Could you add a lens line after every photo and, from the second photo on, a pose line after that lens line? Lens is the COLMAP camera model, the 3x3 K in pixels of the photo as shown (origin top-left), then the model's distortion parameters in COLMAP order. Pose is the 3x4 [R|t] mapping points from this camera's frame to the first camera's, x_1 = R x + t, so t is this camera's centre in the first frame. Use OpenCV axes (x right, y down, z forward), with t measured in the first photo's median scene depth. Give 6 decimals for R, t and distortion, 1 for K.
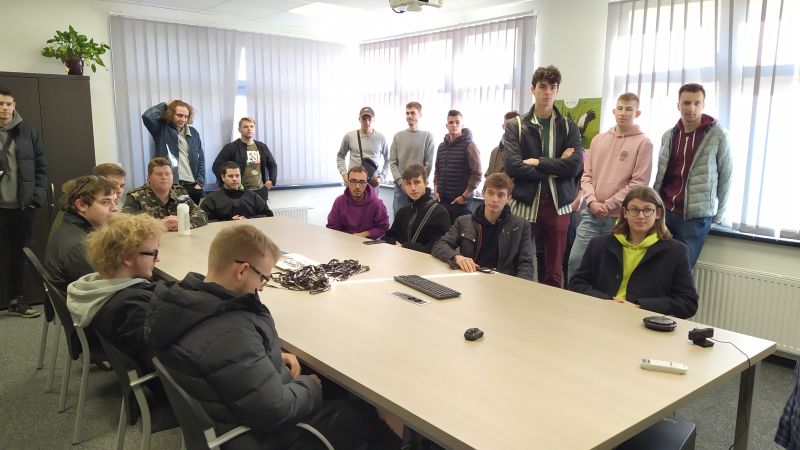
lens RADIAL K [[592.0, 0, 424.3], [0, 592.0, 233.9], [0, 0, 1]] dist [0.072351, -0.086393]
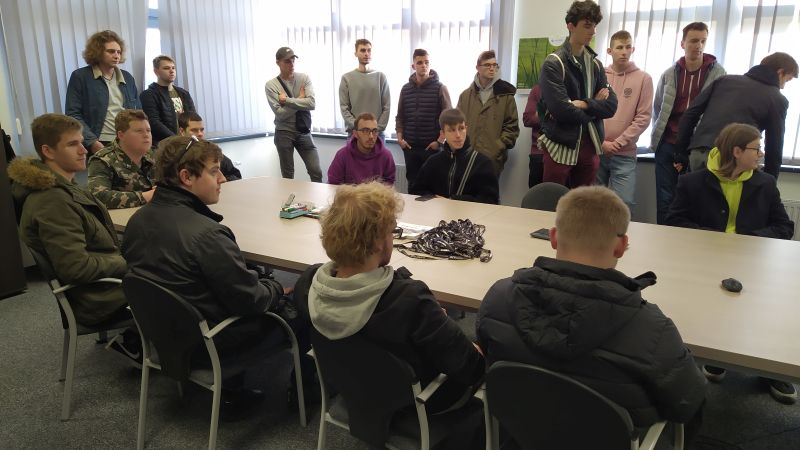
lens RADIAL K [[592.0, 0, 395.9], [0, 592.0, 236.2], [0, 0, 1]] dist [0.072351, -0.086393]
pose [[0.940094, -0.097575, 0.326653, -0.388766], [0.066678, 0.992286, 0.104511, -0.023247], [-0.334331, -0.076470, 0.939348, 0.151900]]
